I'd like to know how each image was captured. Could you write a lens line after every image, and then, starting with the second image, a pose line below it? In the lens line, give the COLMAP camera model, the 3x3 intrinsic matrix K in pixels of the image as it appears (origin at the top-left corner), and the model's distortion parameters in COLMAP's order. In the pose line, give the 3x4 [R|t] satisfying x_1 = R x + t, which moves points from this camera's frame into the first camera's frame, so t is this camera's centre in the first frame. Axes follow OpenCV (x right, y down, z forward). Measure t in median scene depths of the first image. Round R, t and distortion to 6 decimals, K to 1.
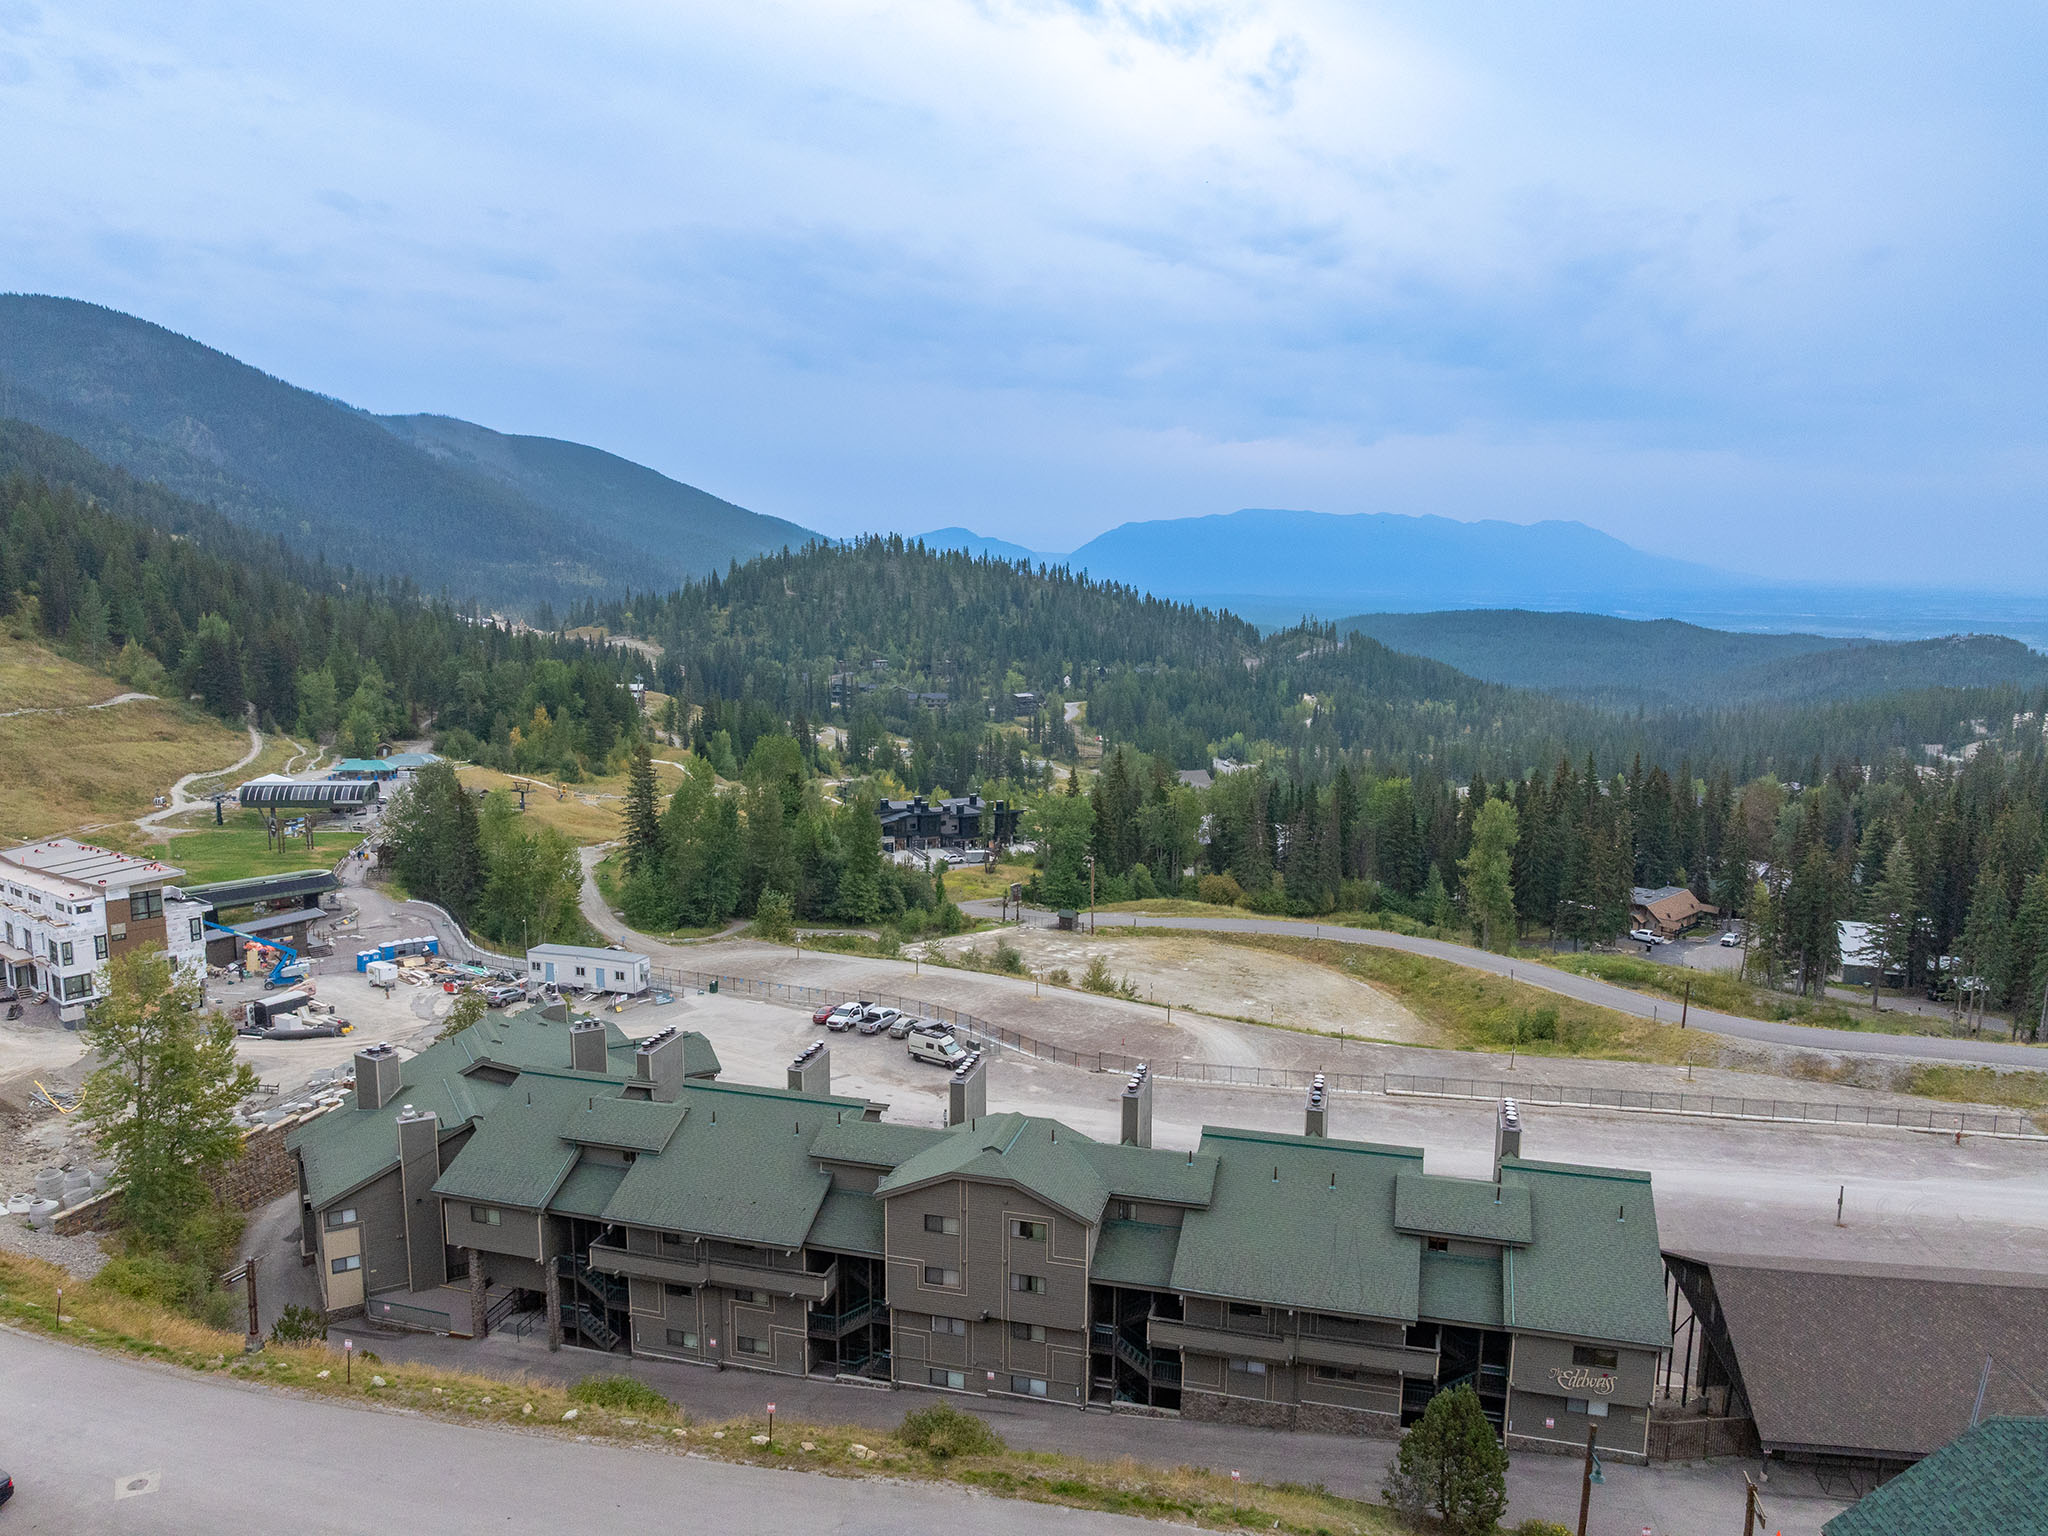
lens RADIAL K [[1435.9, 0, 1024.0], [0, 1435.9, 768.0], [0, 0, 1]] dist [-0.033358, -0.003590]
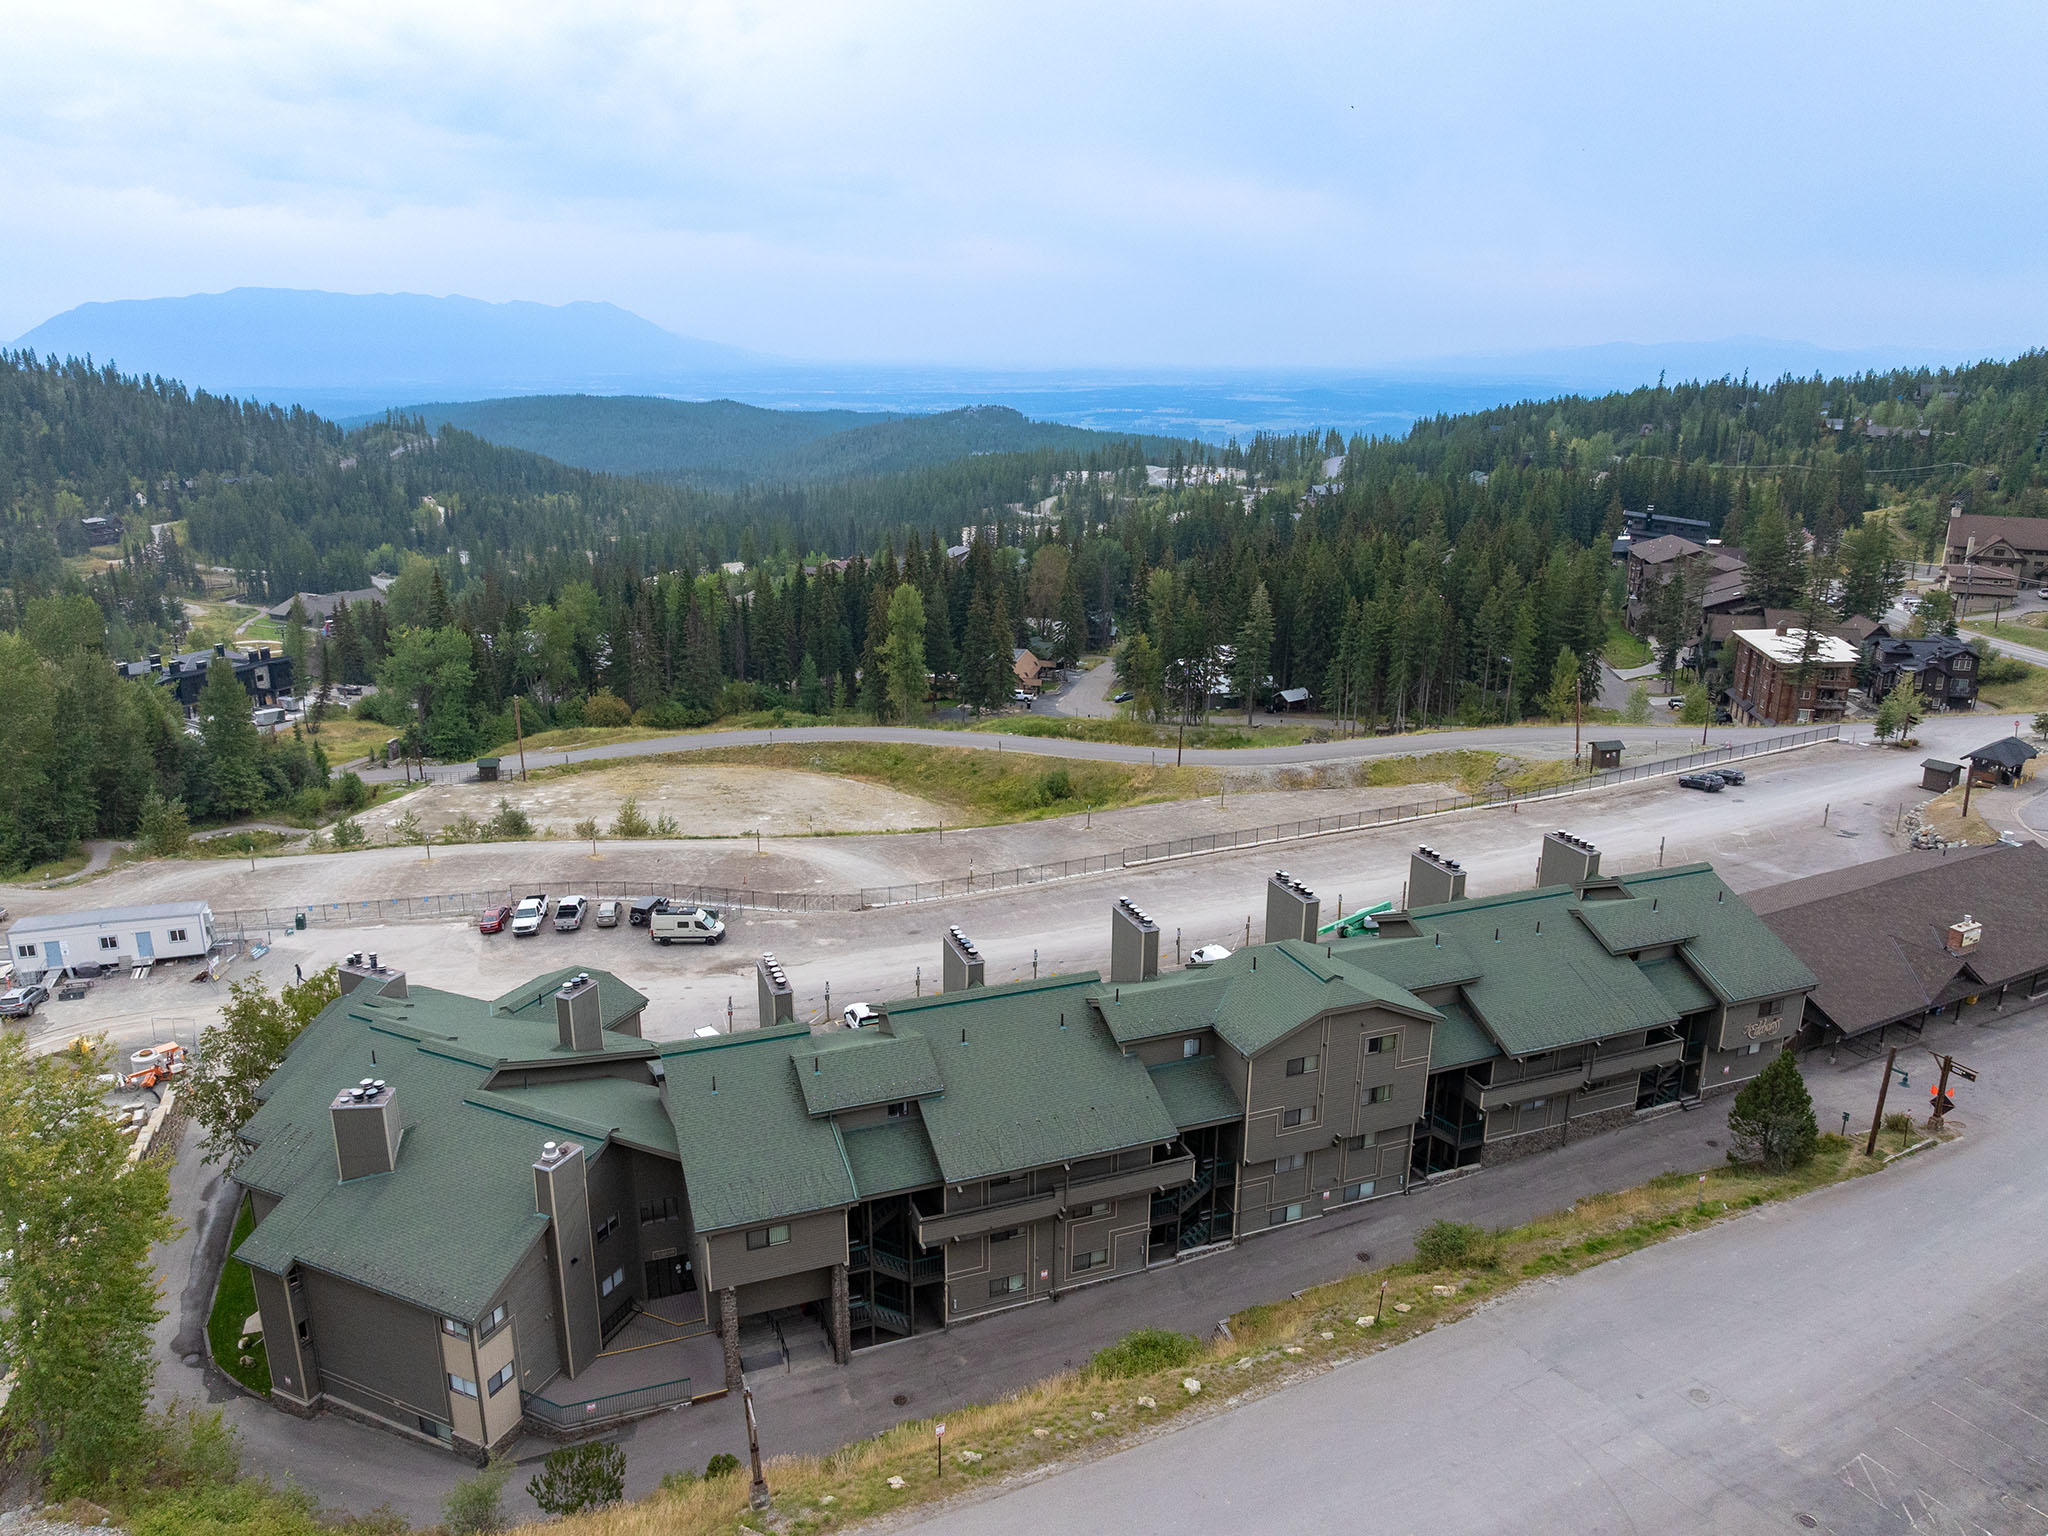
lens RADIAL K [[1435.9, 0, 1024.0], [0, 1435.9, 768.0], [0, 0, 1]] dist [-0.033358, -0.003590]
pose [[0.803784, -0.169801, 0.570174, -0.253860], [0.085480, 0.981421, 0.171771, -0.022011], [-0.588748, -0.089328, 0.803366, 0.120337]]
